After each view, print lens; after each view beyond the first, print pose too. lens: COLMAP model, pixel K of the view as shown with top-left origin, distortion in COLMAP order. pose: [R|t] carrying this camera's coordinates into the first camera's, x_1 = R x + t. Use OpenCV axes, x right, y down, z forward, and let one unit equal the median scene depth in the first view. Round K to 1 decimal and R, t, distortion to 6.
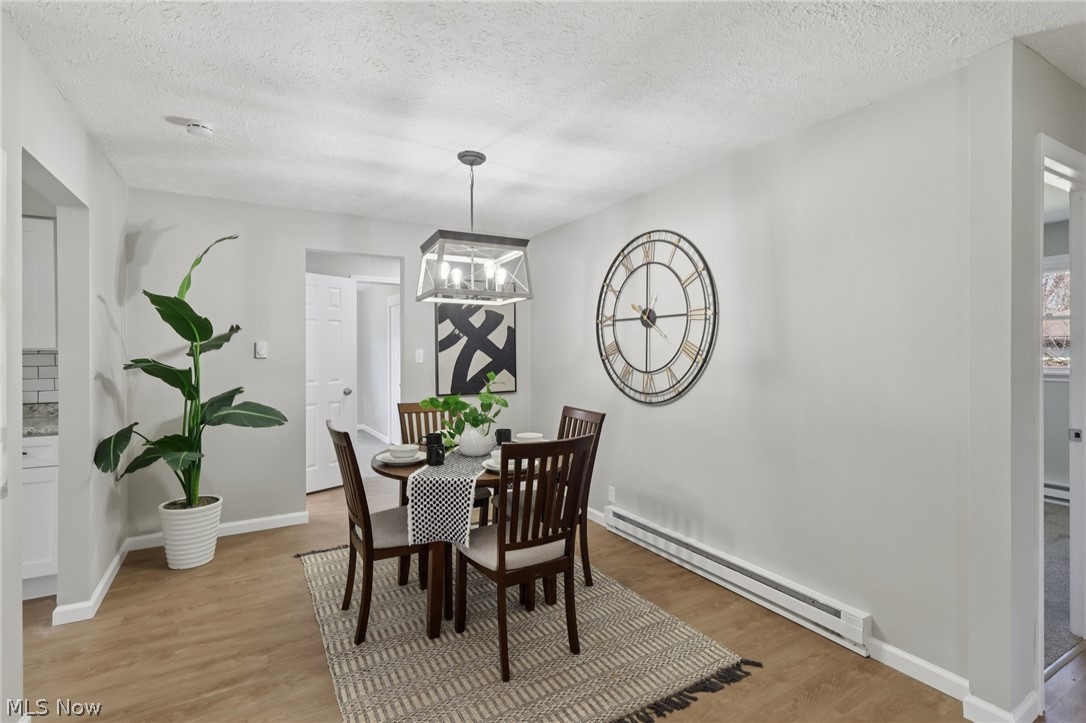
lens RADIAL K [[511.8, 0, 542.6], [0, 511.8, 356.1], [0, 0, 1]] dist [0.000754, 0.001889]
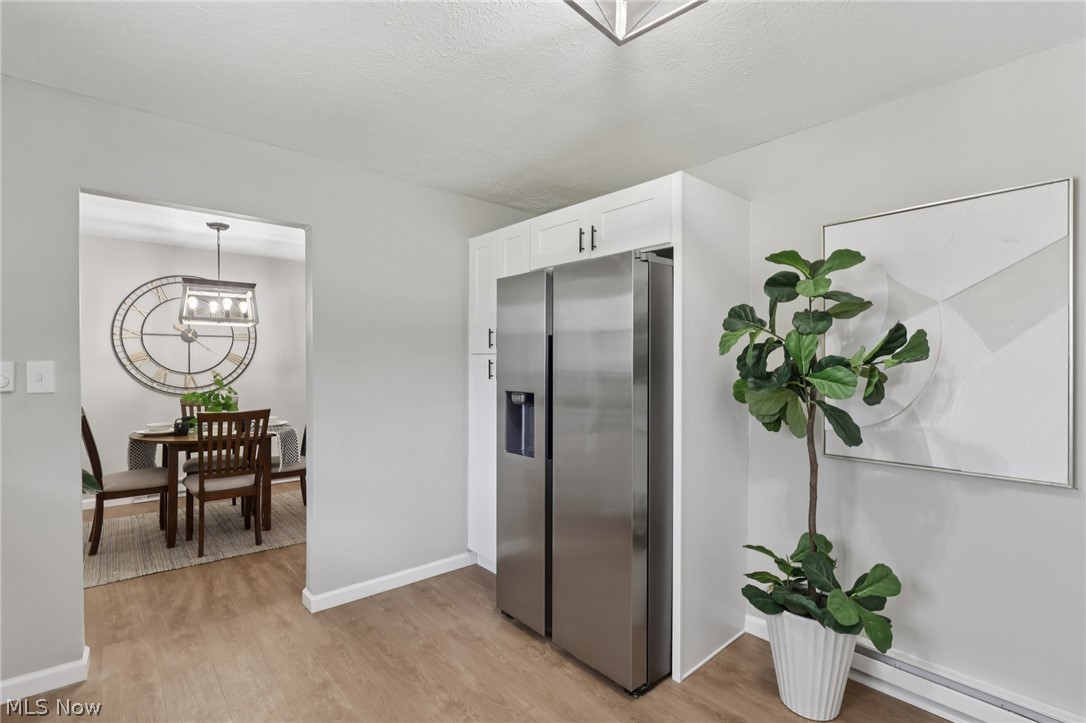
lens RADIAL K [[511.8, 0, 536.5], [0, 511.8, 366.3], [0, 0, 1]] dist [0.000754, 0.001889]
pose [[-0.175612, -0.012523, 0.984380, -1.470950], [0.007390, 0.999874, 0.014039, -0.001737], [-0.984432, 0.009740, -0.175498, 0.312093]]
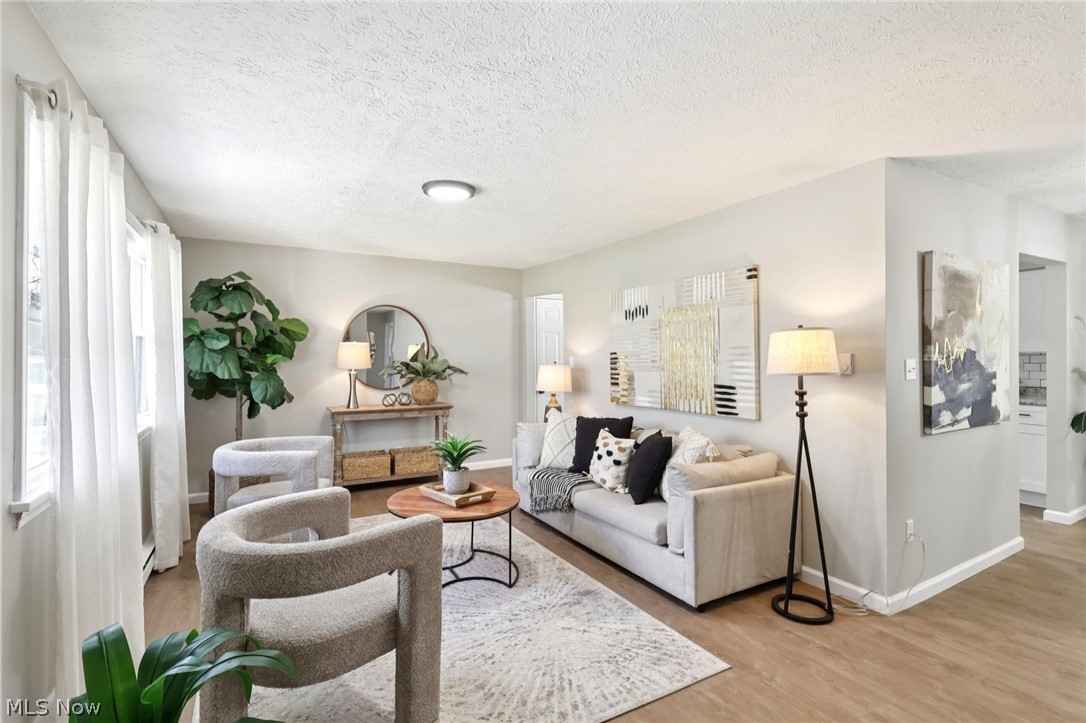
lens RADIAL K [[511.8, 0, 541.2], [0, 511.8, 356.4], [0, 0, 1]] dist [0.000754, 0.001889]
pose [[-0.012473, 0.001510, -0.999921, 0.549865], [-0.000932, 0.999998, 0.001522, -0.001961], [0.999922, 0.000951, -0.012472, -0.456635]]
